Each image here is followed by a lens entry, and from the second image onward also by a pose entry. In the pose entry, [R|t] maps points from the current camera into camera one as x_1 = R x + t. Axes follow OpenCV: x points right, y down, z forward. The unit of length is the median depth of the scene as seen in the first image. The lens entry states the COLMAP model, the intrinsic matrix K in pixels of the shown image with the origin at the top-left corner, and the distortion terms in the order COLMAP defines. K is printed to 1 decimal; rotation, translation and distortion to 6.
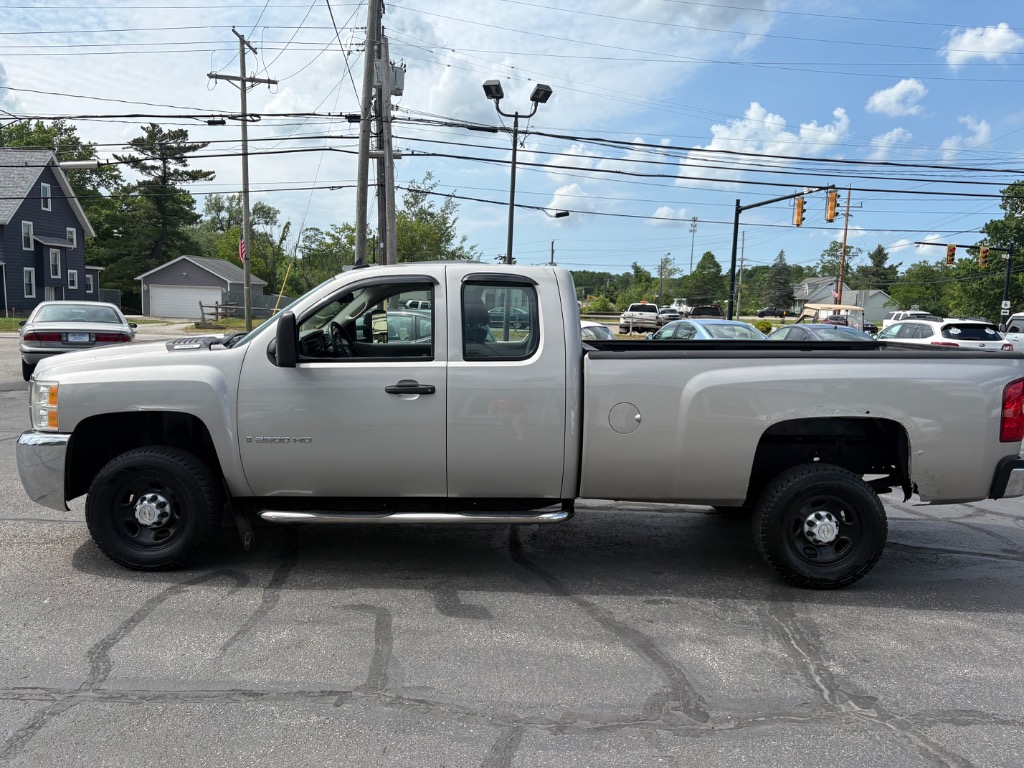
lens RADIAL K [[775.5, 0, 514.1], [0, 775.5, 387.0], [0, 0, 1]] dist [0.054123, -0.053243]
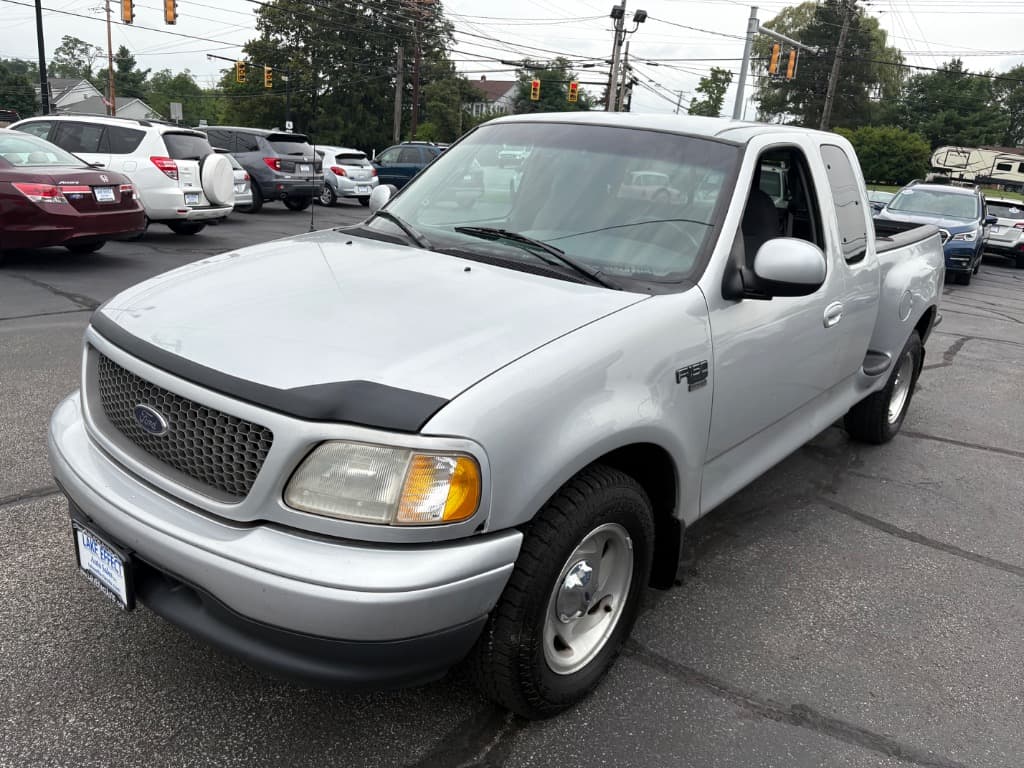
lens RADIAL K [[775.5, 0, 509.7], [0, 775.5, 380.7], [0, 0, 1]] dist [0.054123, -0.053243]
pose [[0.631647, -0.202056, 0.748462, -0.085566], [0.031028, 0.971254, 0.236016, -0.006153], [-0.774635, -0.125856, 0.619759, 0.041689]]
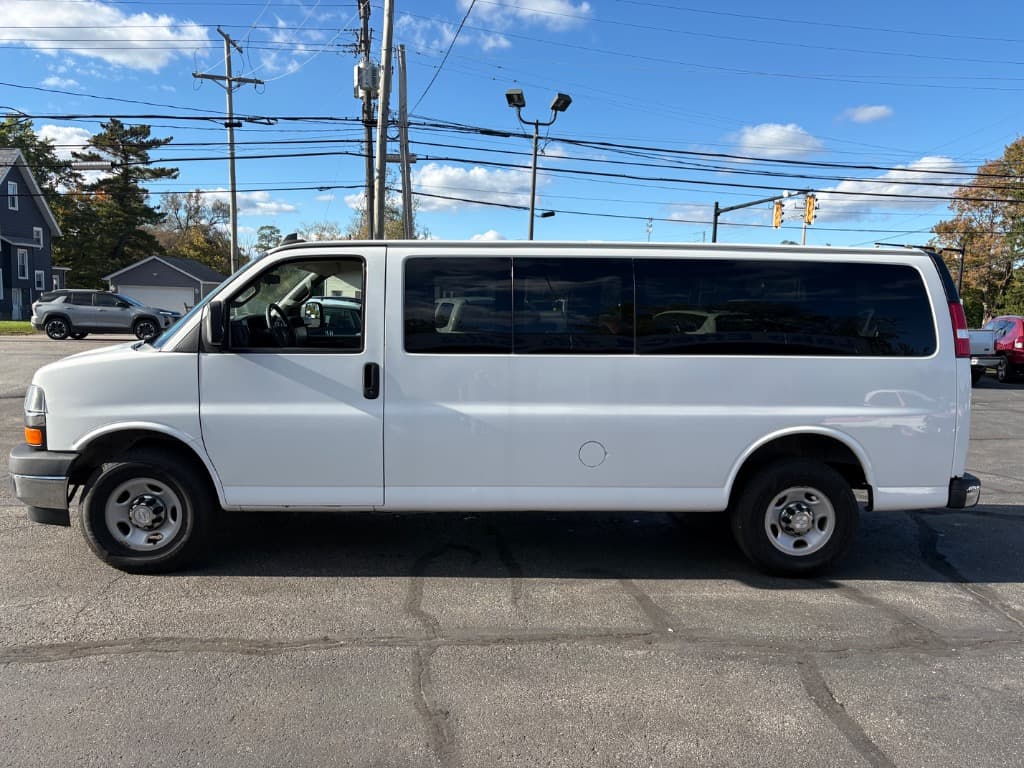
lens RADIAL K [[775.5, 0, 524.0], [0, 775.5, 388.0], [0, 0, 1]] dist [0.054123, -0.053243]
pose [[0.997714, -0.011731, 0.066556, -0.032964], [0.011552, 0.999929, 0.003072, 0.000467], [-0.066587, -0.002296, 0.997778, -0.013419]]
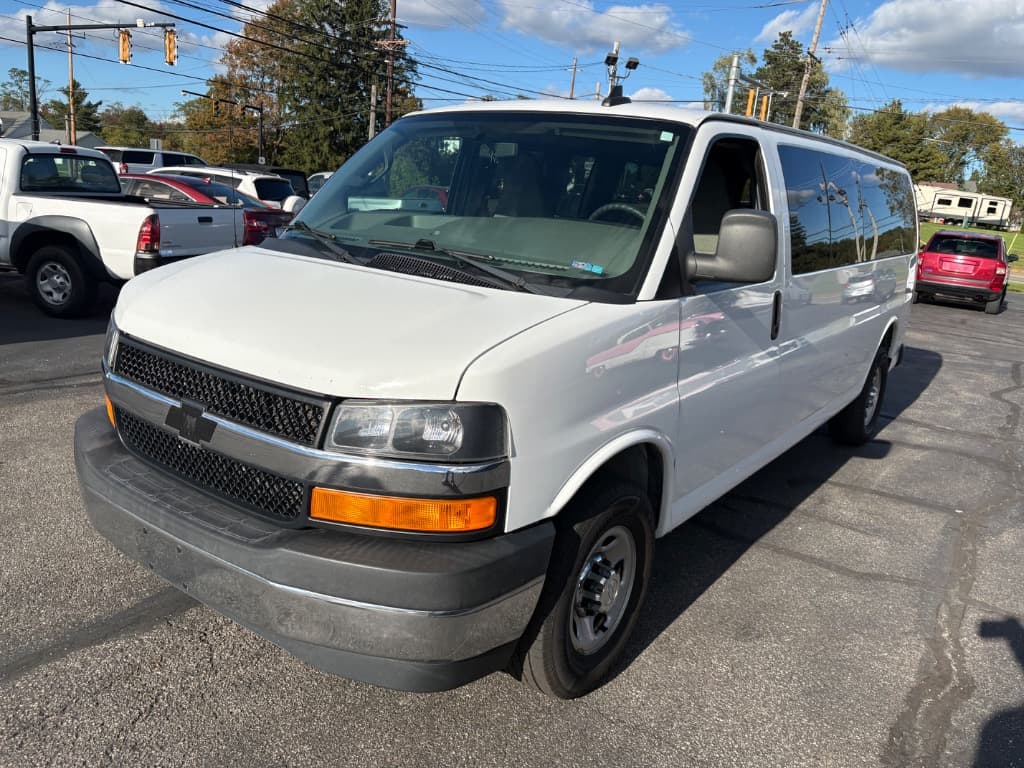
lens RADIAL K [[775.5, 0, 506.4], [0, 775.5, 379.5], [0, 0, 1]] dist [0.054123, -0.053243]
pose [[0.583218, -0.179050, 0.792337, -0.120584], [0.031555, 0.979663, 0.198155, -0.009937], [-0.811702, -0.090565, 0.577007, 0.063356]]
